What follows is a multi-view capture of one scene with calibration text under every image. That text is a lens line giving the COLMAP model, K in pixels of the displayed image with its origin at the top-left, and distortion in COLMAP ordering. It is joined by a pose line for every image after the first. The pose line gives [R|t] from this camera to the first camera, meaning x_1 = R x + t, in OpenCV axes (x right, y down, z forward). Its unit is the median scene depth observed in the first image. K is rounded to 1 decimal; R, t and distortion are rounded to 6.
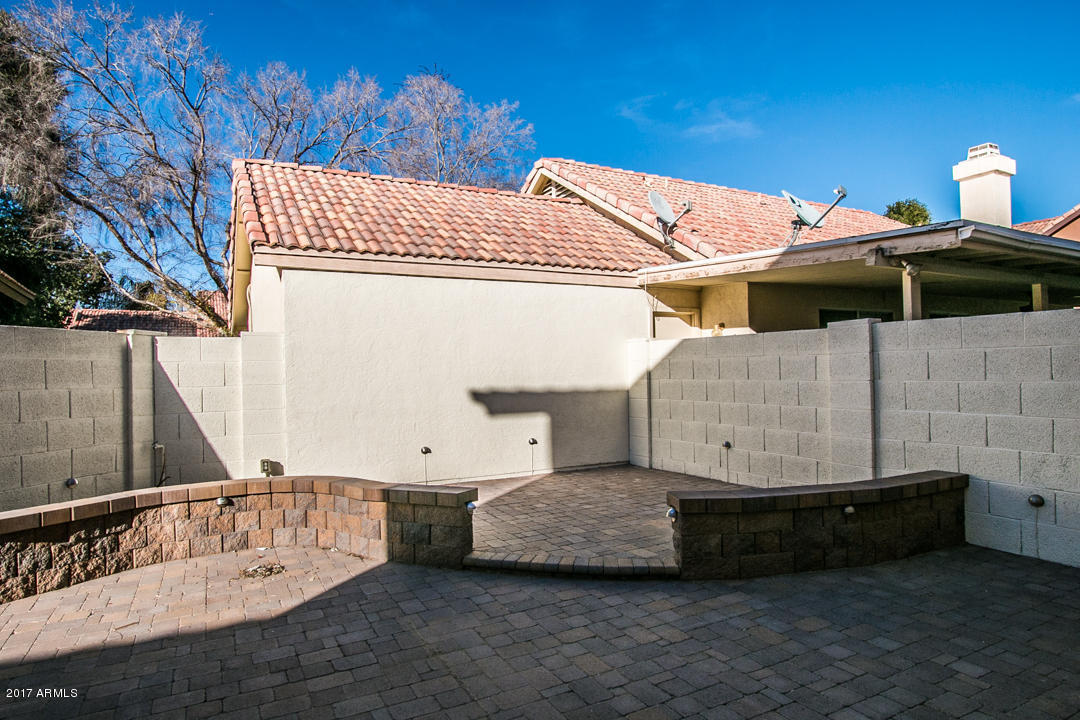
lens RADIAL K [[604.8, 0, 540.0], [0, 604.8, 360.0], [0, 0, 1]] dist [-0.015577, -0.000277]
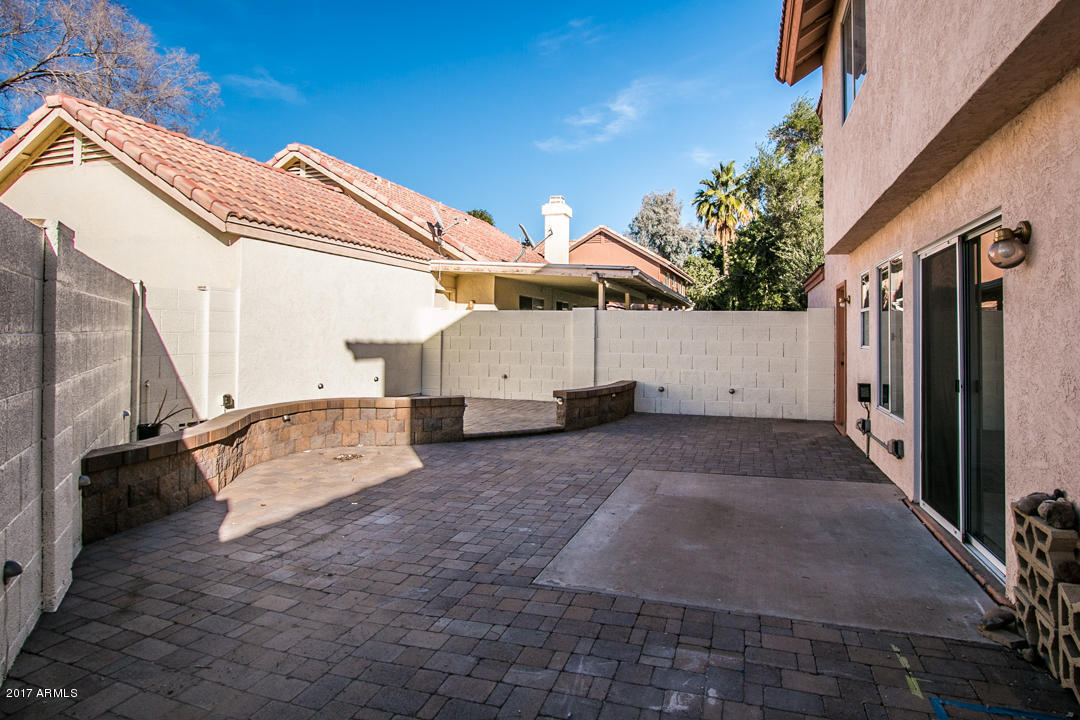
lens RADIAL K [[591.8, 0, 530.0], [0, 591.8, 330.8], [0, 0, 1]] dist [-0.023545, 0.010729]
pose [[0.733650, 0.030278, 0.678853, -0.663735], [-0.039037, 0.999235, -0.002380, 0.014613], [-0.678405, -0.024755, 0.734271, -0.214873]]
